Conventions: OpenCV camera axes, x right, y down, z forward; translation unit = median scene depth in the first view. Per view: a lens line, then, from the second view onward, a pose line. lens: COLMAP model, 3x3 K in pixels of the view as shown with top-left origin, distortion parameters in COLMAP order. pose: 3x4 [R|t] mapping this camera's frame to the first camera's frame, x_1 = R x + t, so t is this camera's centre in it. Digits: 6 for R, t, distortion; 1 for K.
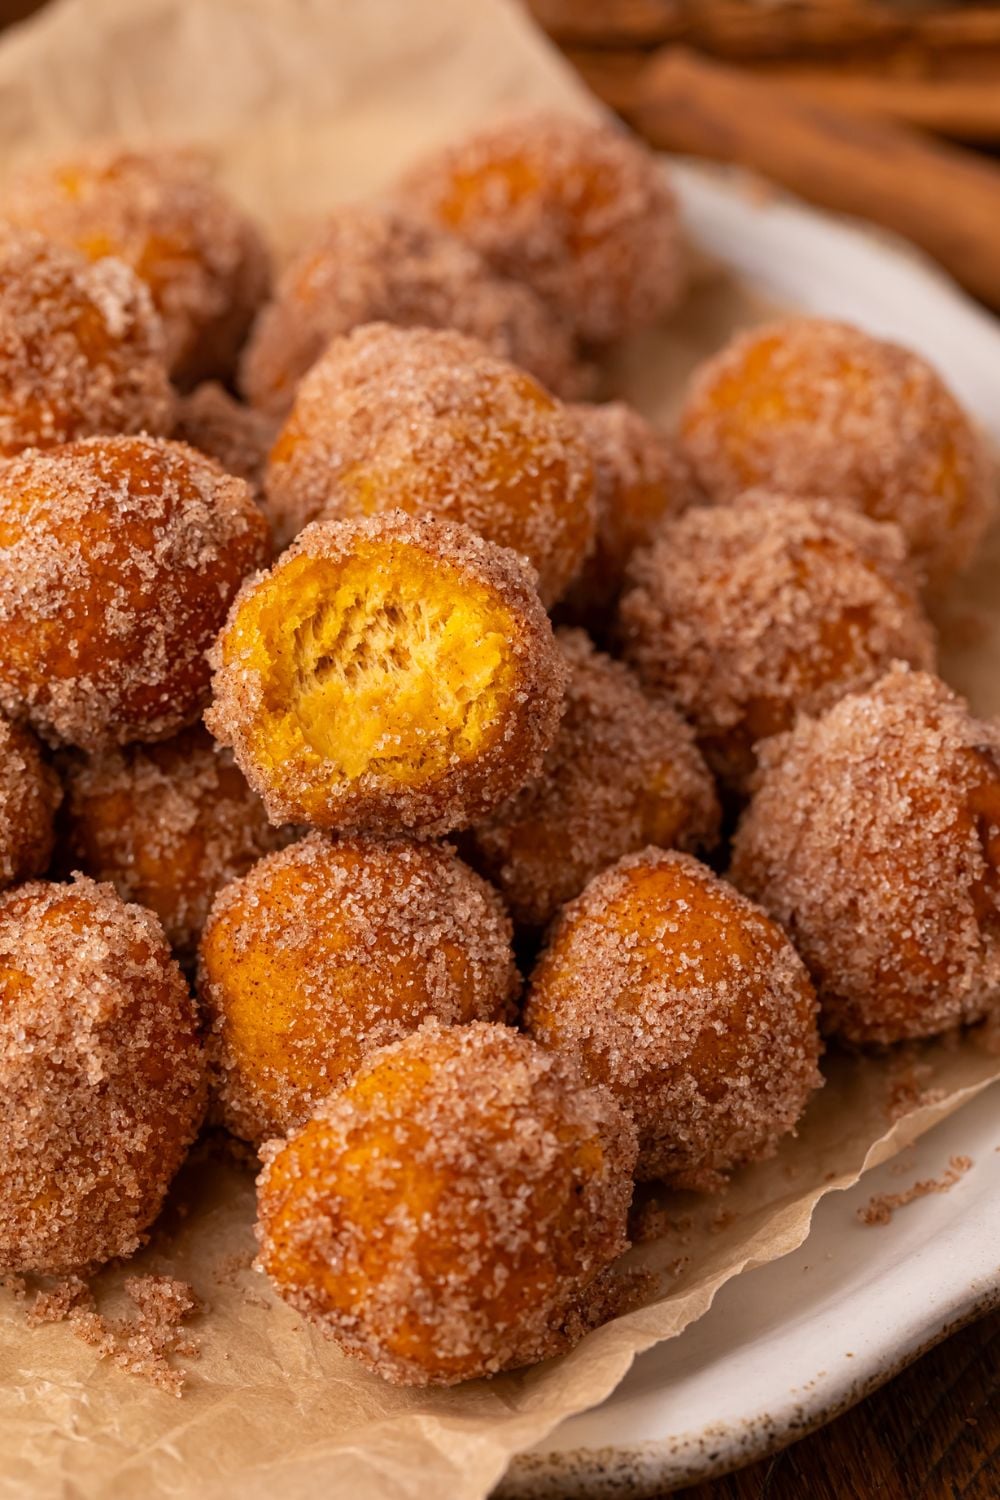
lens RADIAL K [[5961.9, 0, 500.0], [0, 5961.9, 750.0], [0, 0, 1]] dist [0.172364, -0.020749]
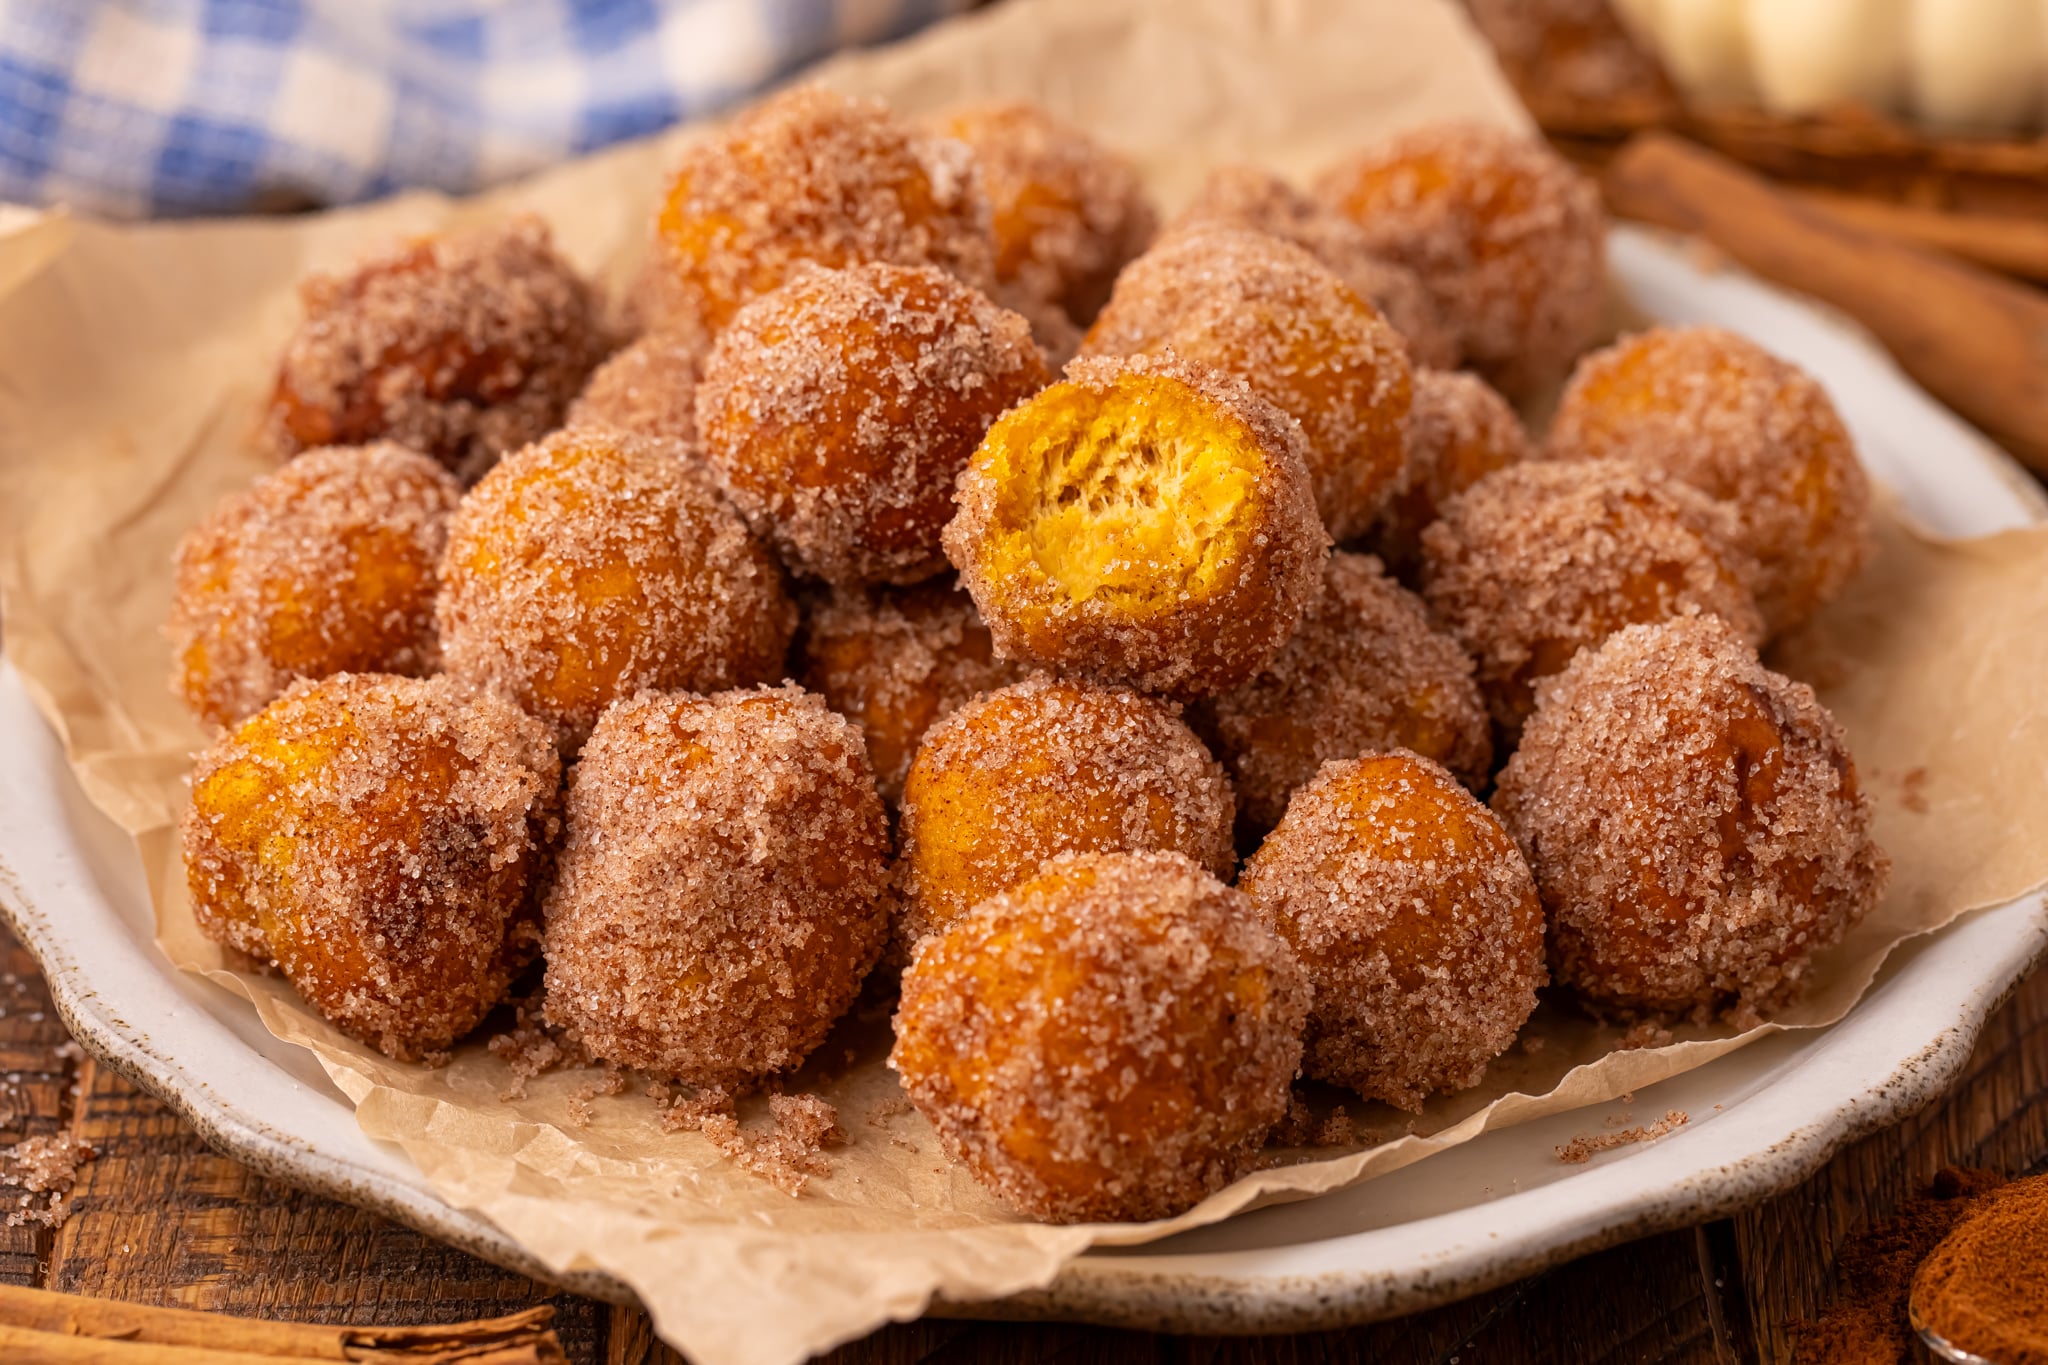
lens RADIAL K [[8134.1, 0, 1029.1], [0, 8134.1, 397.1], [0, 0, 1]] dist [0.126862, -0.218023]
pose [[0.979390, 0.111351, -0.168511, 0.183685], [-0.147000, 0.965126, -0.216617, 0.256078], [0.138514, 0.236924, 0.961603, -0.265815]]
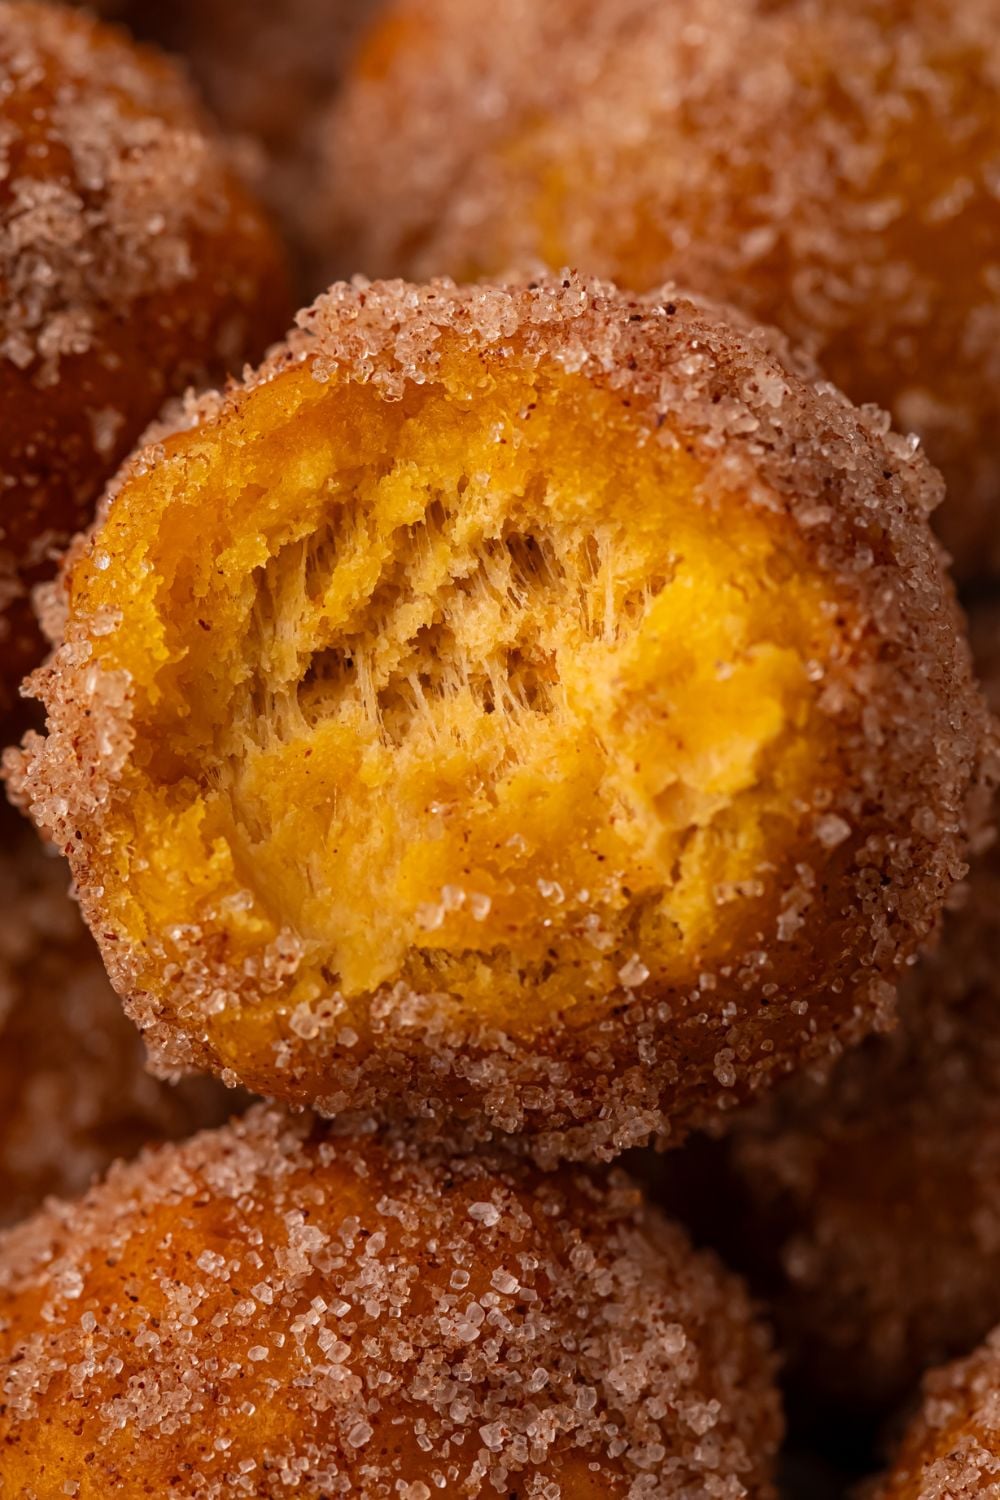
lens RADIAL K [[10042.6, 0, 500.0], [0, 10042.6, 750.0], [0, 0, 1]] dist [0.624805, -24.806182]
pose [[0.984456, 0.115823, -0.132030, 0.063944], [-0.107914, 0.991995, 0.065584, -0.051545], [0.138569, -0.050316, 0.989074, 0.386591]]
